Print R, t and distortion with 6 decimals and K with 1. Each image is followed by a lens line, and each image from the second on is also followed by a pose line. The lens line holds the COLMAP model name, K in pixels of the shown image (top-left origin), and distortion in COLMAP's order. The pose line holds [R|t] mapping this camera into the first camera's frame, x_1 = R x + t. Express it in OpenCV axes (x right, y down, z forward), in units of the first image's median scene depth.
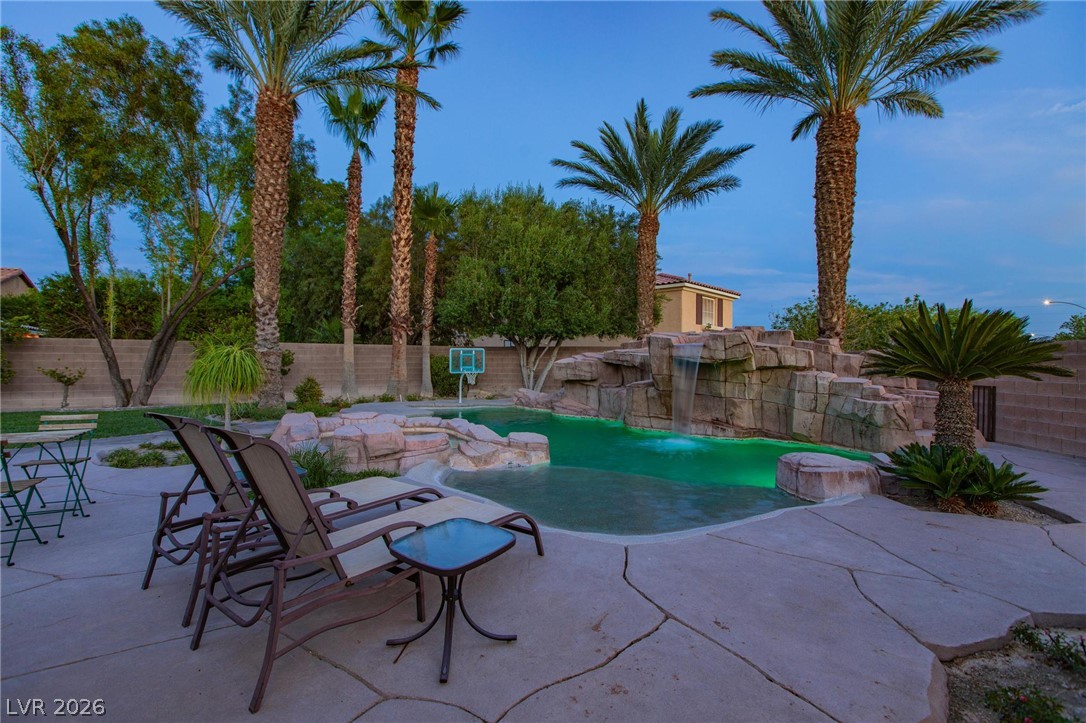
lens RADIAL K [[493.5, 0, 539.9], [0, 493.5, 360.4], [0, 0, 1]] dist [-0.003764, -0.001155]
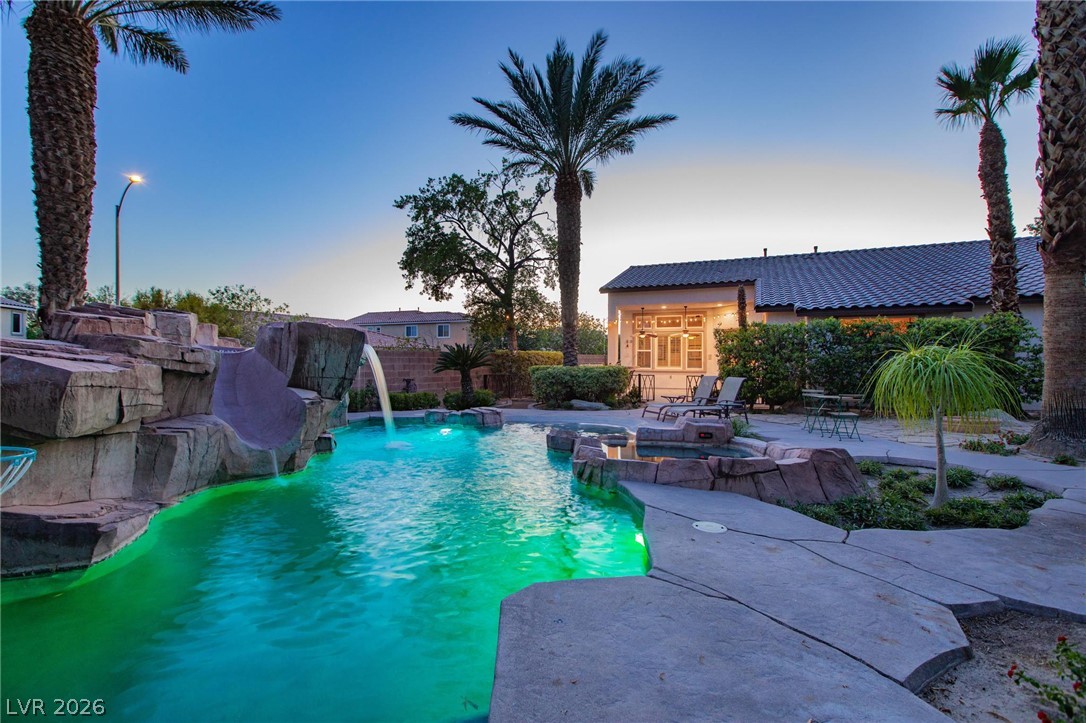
lens RADIAL K [[493.5, 0, 539.9], [0, 493.5, 360.4], [0, 0, 1]] dist [-0.003764, -0.001155]
pose [[-0.839116, -0.007027, 0.543907, -0.286968], [-0.008242, 0.999966, 0.000204, -0.003287], [-0.543890, -0.004312, -0.839146, 0.967739]]
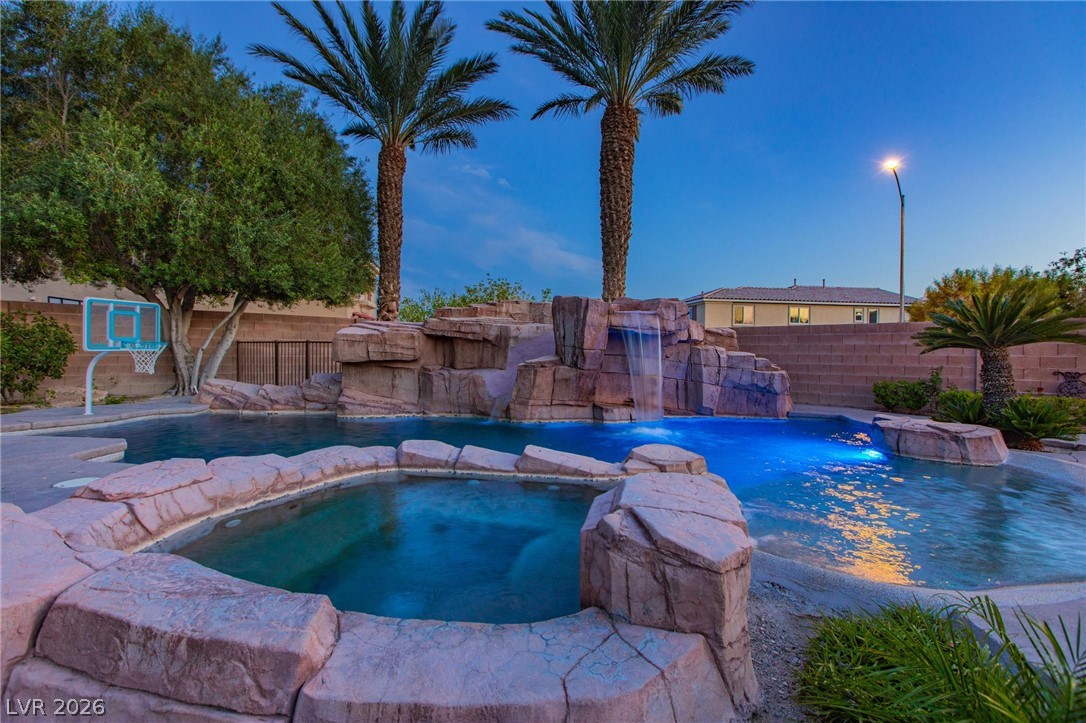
lens RADIAL K [[493.0, 0, 539.9], [0, 493.0, 359.9], [0, 0, 1]] dist [-0.004926, -0.000664]
pose [[0.611507, -0.011096, 0.791161, -0.271189], [-0.009999, 0.999713, 0.021750, 0.019130], [-0.791176, -0.021211, 0.611221, 0.377980]]
